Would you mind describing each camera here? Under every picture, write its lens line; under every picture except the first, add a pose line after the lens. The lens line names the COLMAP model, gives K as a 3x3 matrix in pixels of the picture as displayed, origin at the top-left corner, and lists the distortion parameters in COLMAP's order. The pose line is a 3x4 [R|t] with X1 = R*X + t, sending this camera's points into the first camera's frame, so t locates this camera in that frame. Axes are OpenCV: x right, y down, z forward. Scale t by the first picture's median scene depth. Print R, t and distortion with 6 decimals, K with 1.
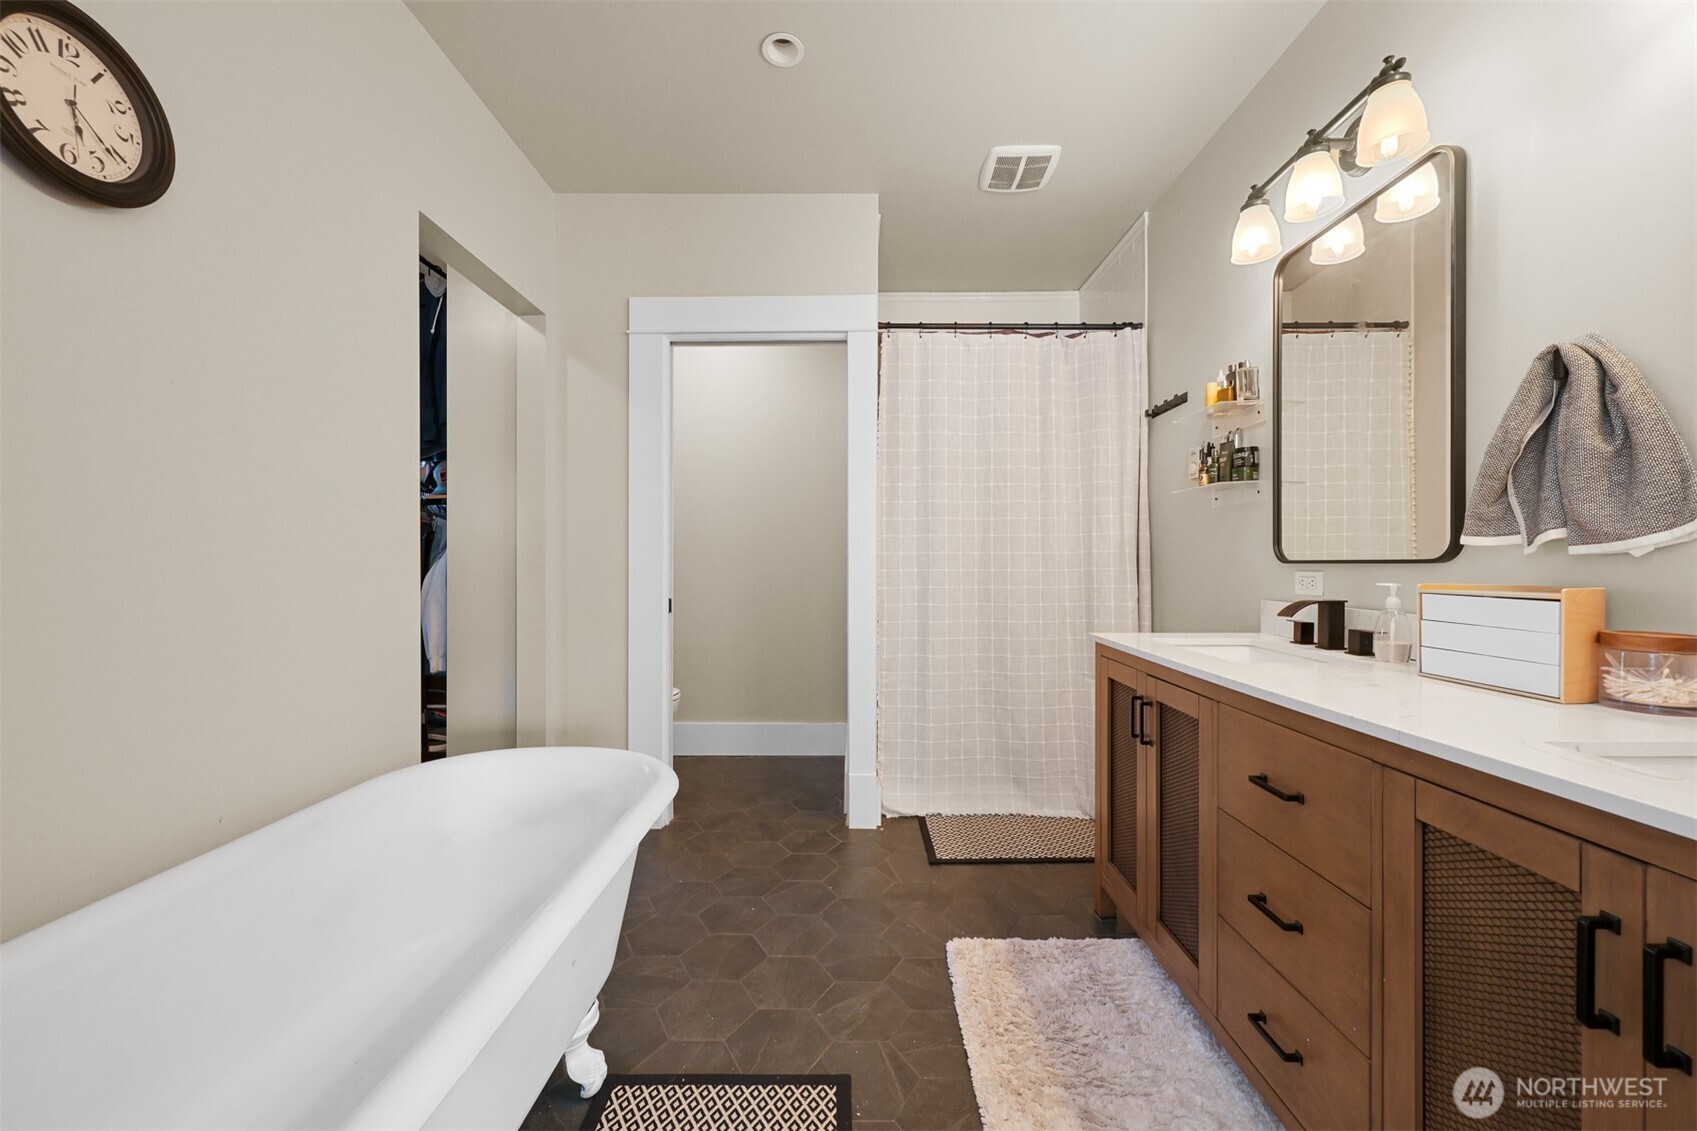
lens RADIAL K [[678.4, 0, 846.2], [0, 678.4, 565.0], [0, 0, 1]] dist [-0.003952, -0.000017]
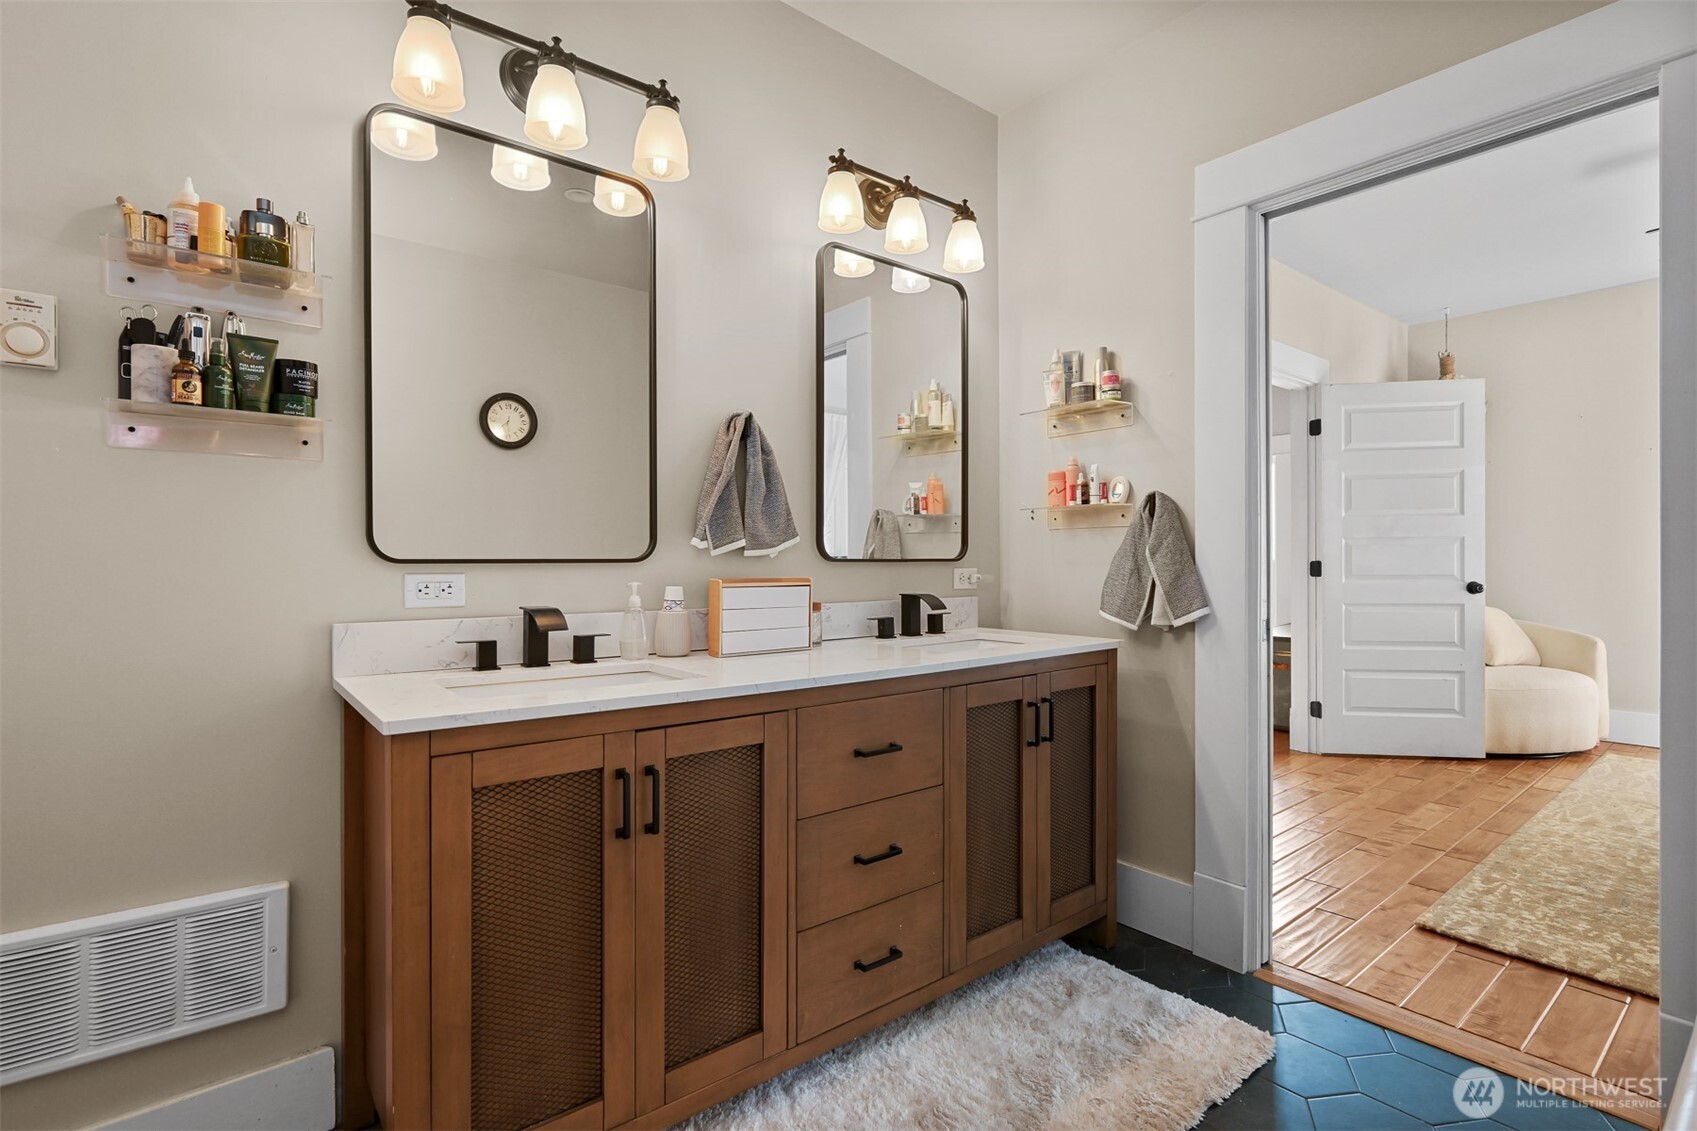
lens RADIAL K [[794.7, 0, 844.2], [0, 794.7, 561.0], [0, 0, 1]] dist [0.002615, 0.000519]
pose [[-0.638504, 0.000927, 0.769618, -0.407042], [0.003275, 0.999993, 0.001512, -0.007430], [-0.769611, 0.003486, -0.638503, 1.944914]]
